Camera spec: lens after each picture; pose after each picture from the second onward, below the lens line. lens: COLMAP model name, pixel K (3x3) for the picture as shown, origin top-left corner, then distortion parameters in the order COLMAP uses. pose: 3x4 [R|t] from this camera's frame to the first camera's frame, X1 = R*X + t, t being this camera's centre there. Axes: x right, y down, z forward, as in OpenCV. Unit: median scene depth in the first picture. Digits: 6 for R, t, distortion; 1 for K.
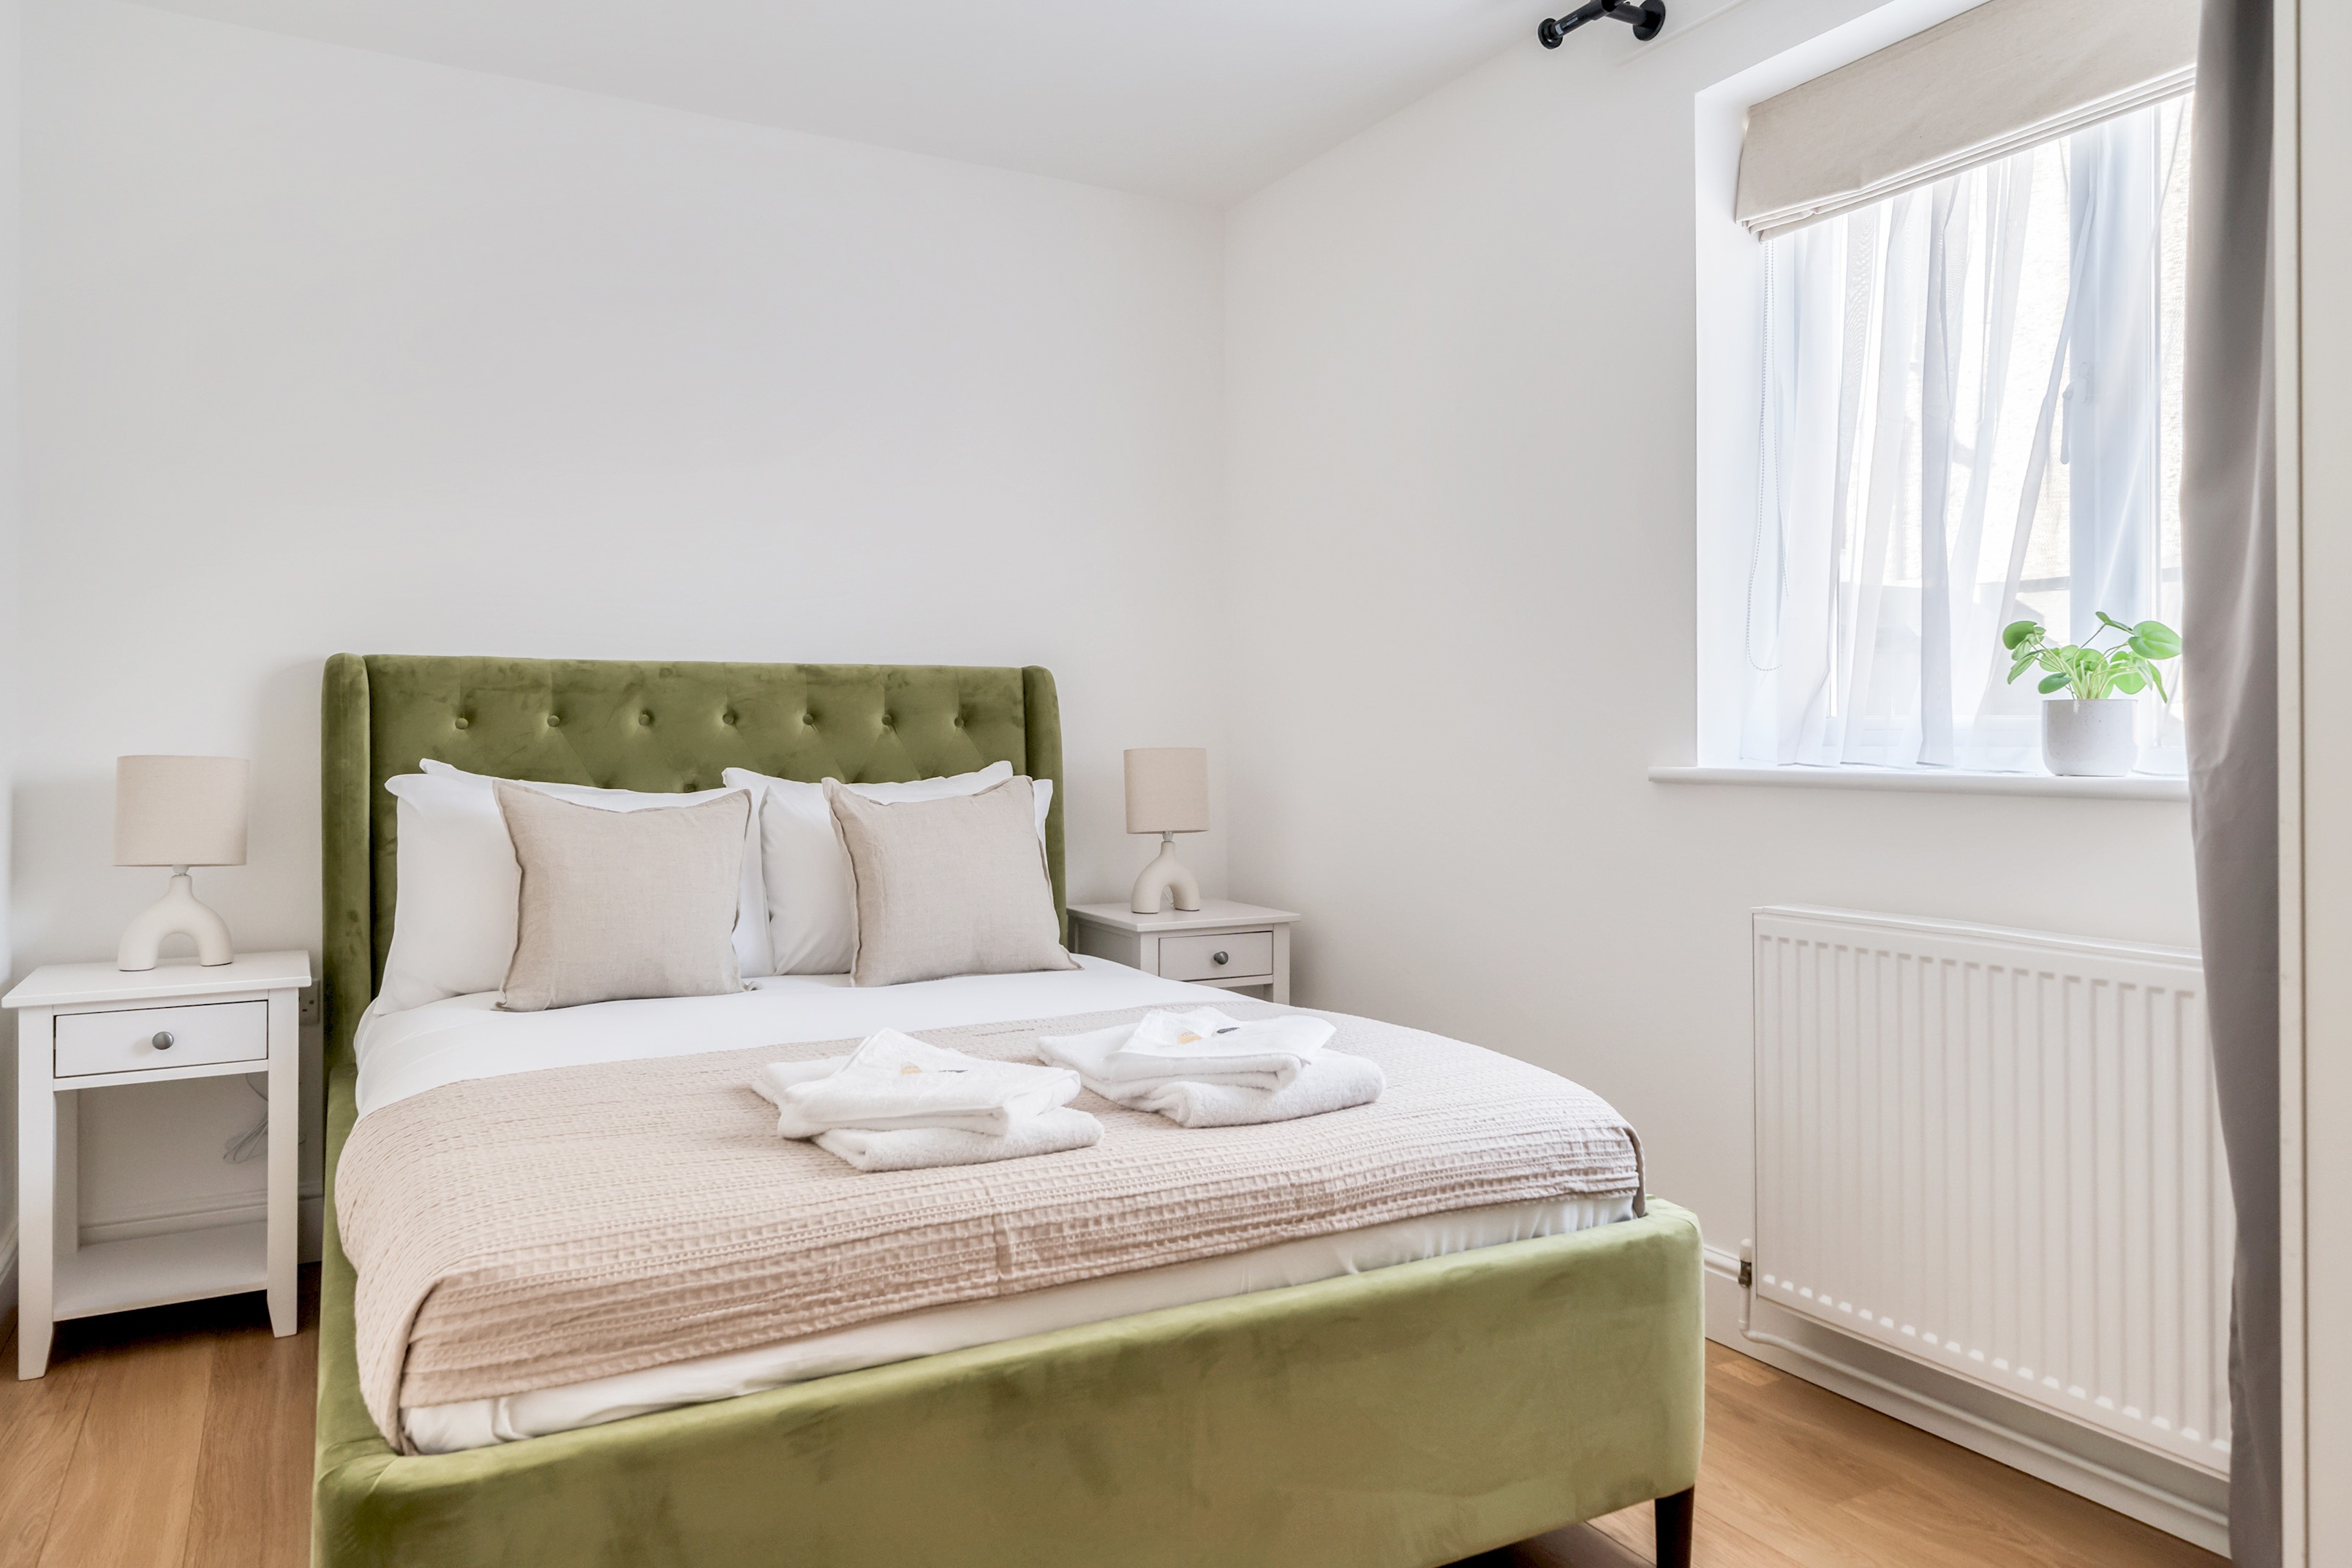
lens RADIAL K [[1565.7, 0, 1170.0], [0, 1565.7, 737.5], [0, 0, 1]] dist [-0.002994, 0.010680]
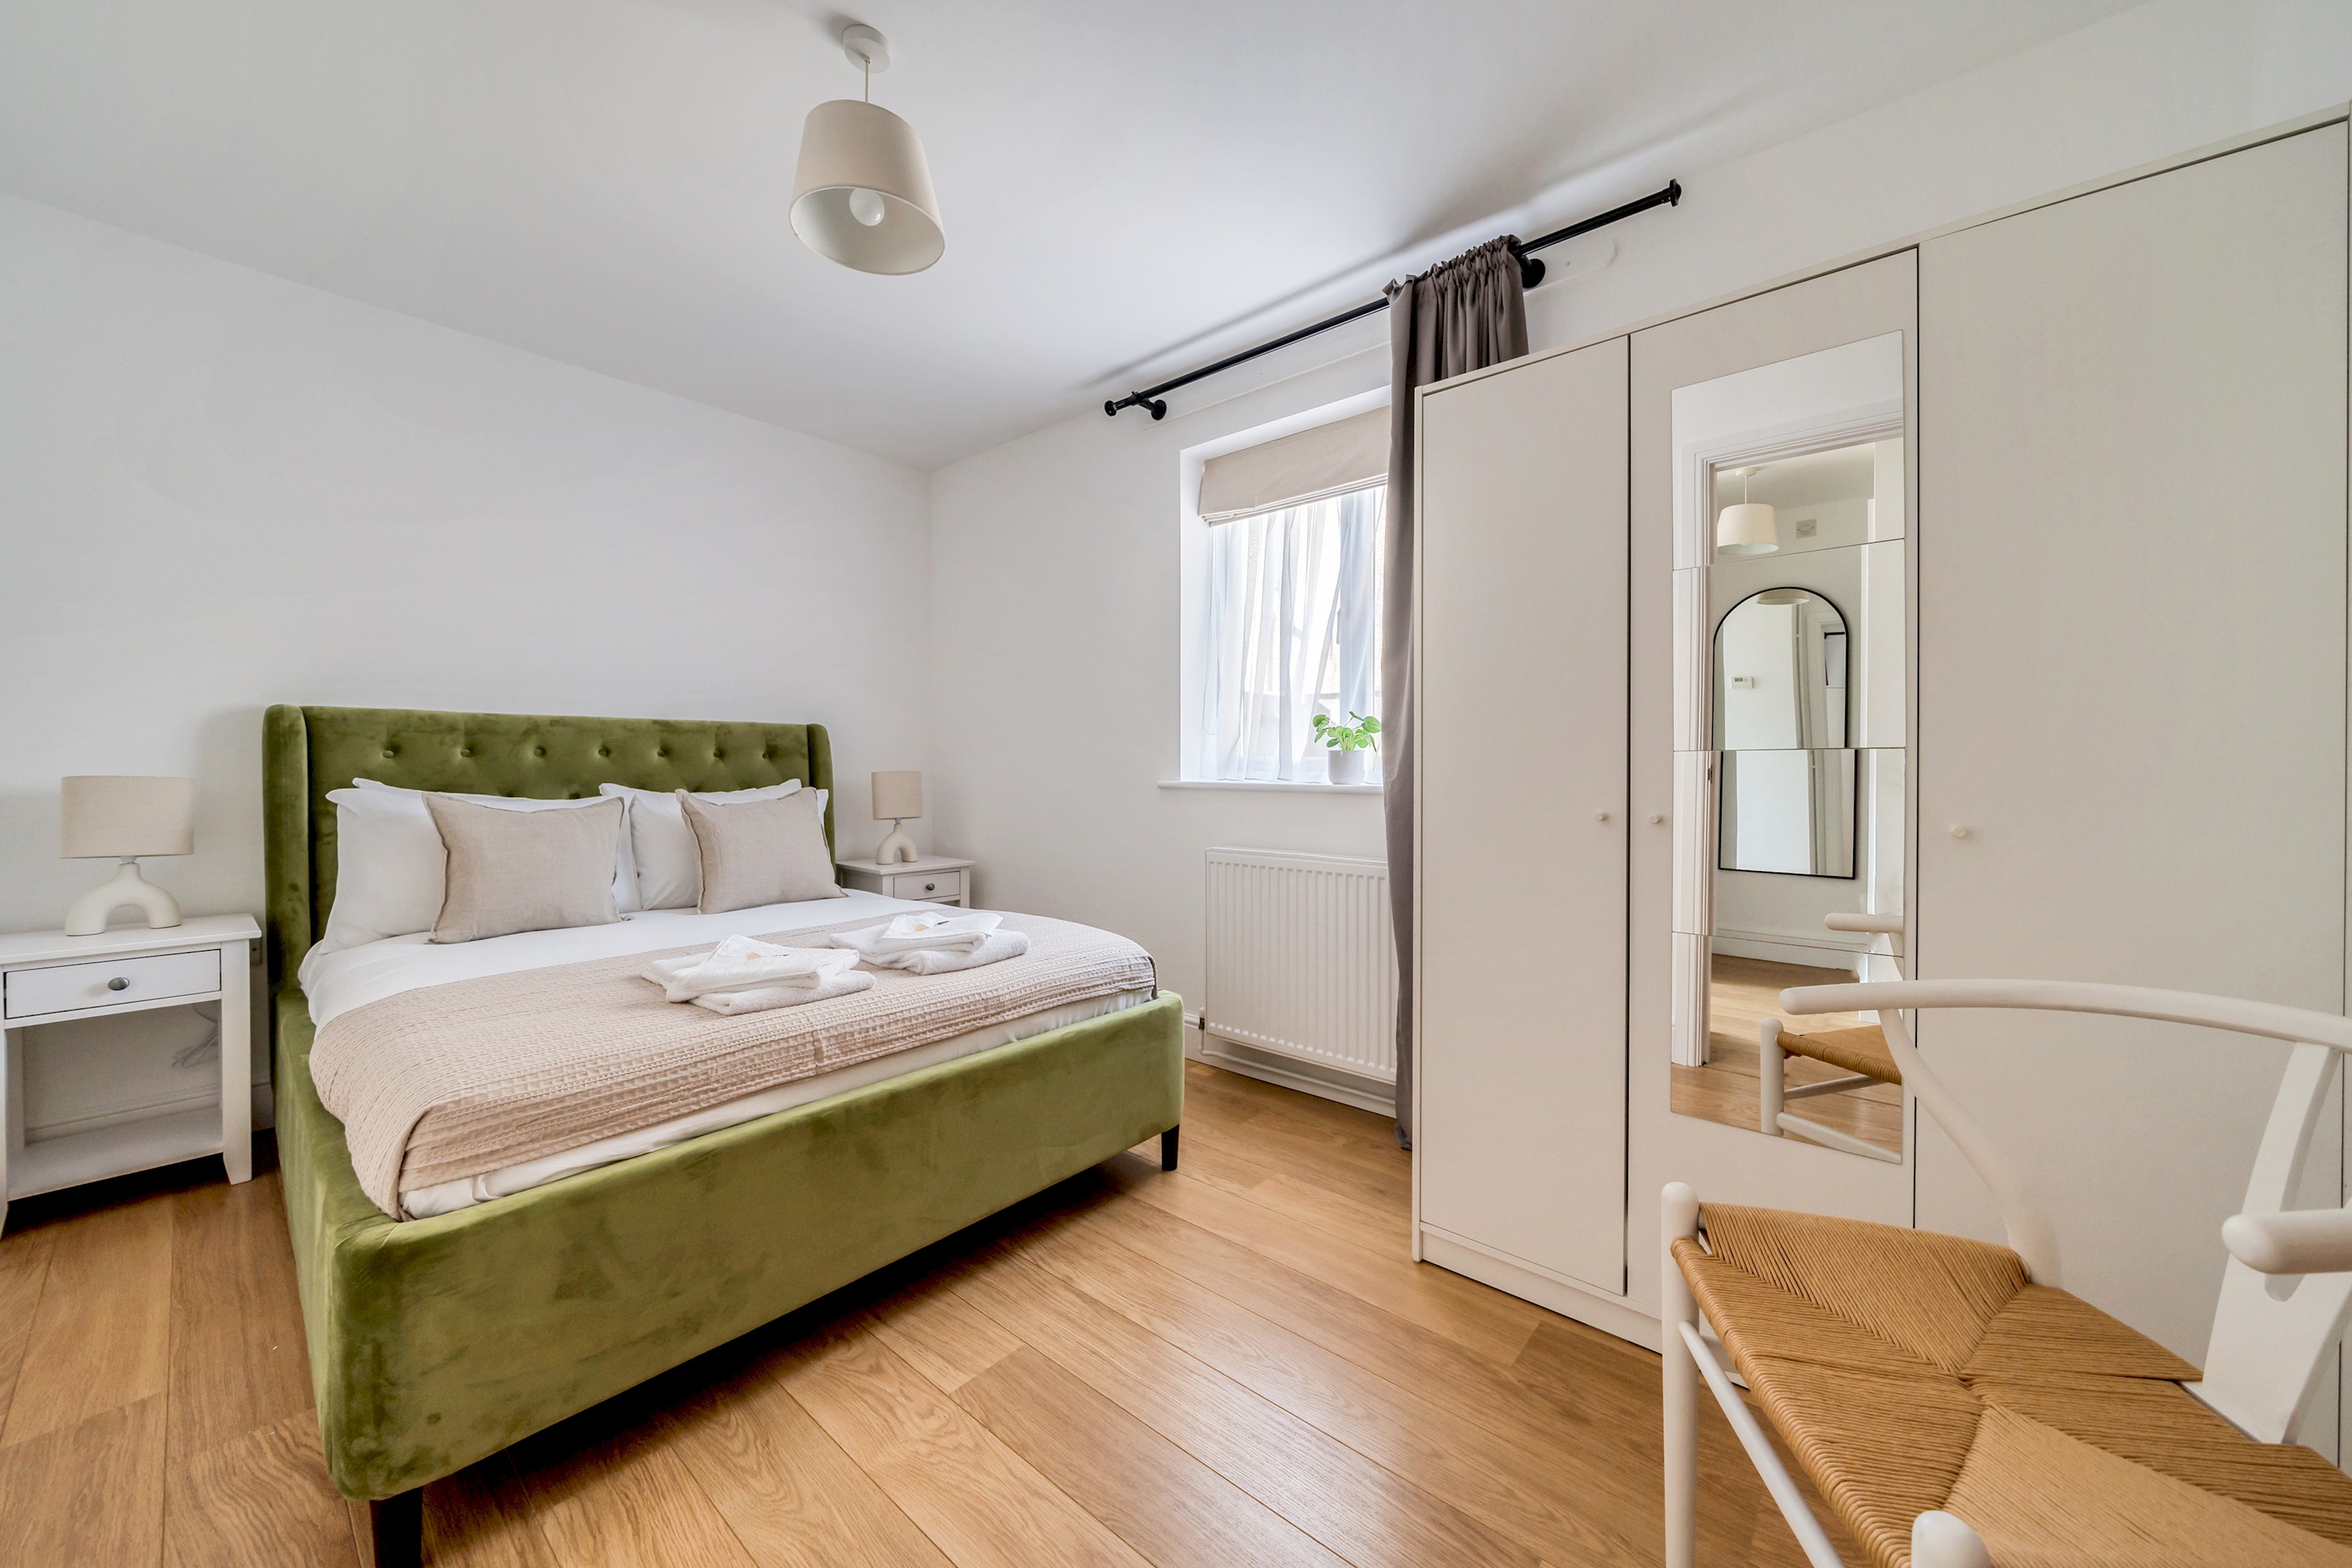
lens RADIAL K [[830.7, 0, 1229.1], [0, 830.7, 779.1], [0, 0, 1]] dist [-0.007970, 0.000229]
pose [[0.925785, -0.002260, 0.378045, -0.013290], [-0.003808, 0.999876, 0.015304, -0.000445], [-0.378032, -0.015608, 0.925661, -0.026683]]
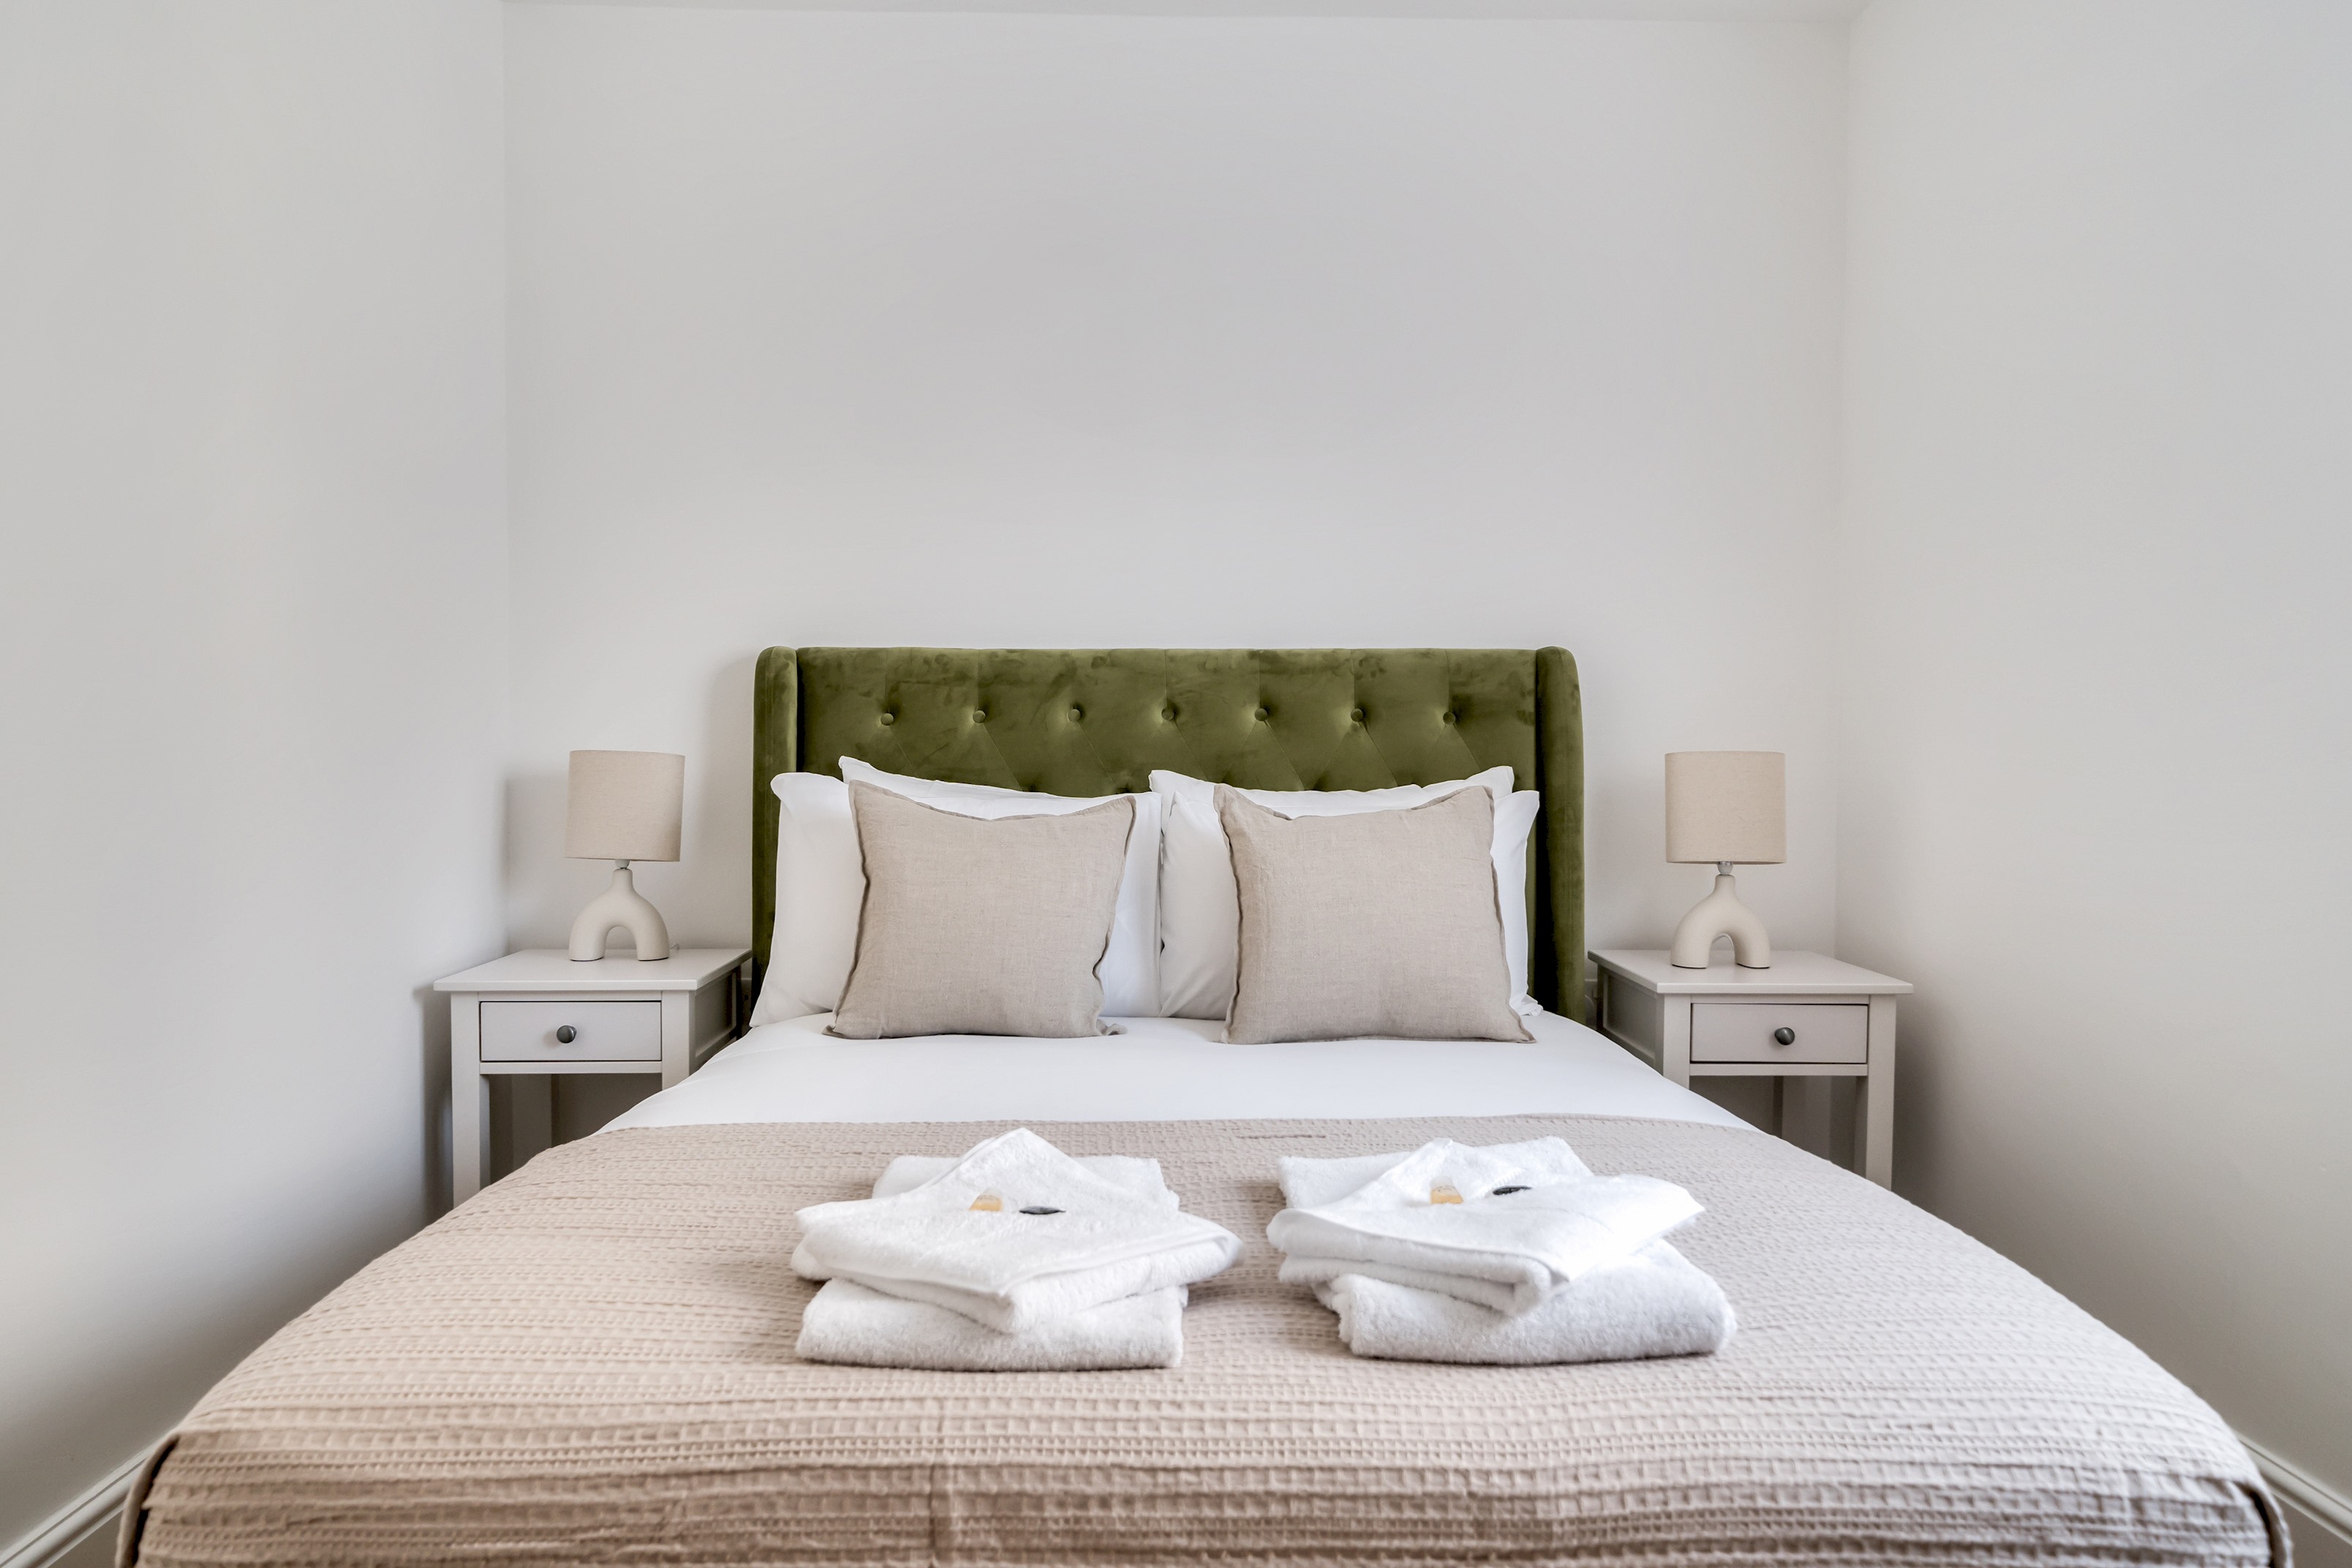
lens RADIAL K [[1659.9, 0, 1041.0], [0, 1659.9, 792.5], [0, 0, 1]] dist [0.004316, -0.002308]
pose [[0.885262, 0.019570, -0.464681, 0.111976], [-0.004202, 0.999410, 0.034083, 0.000830], [0.465074, -0.028220, 0.884822, 0.193618]]
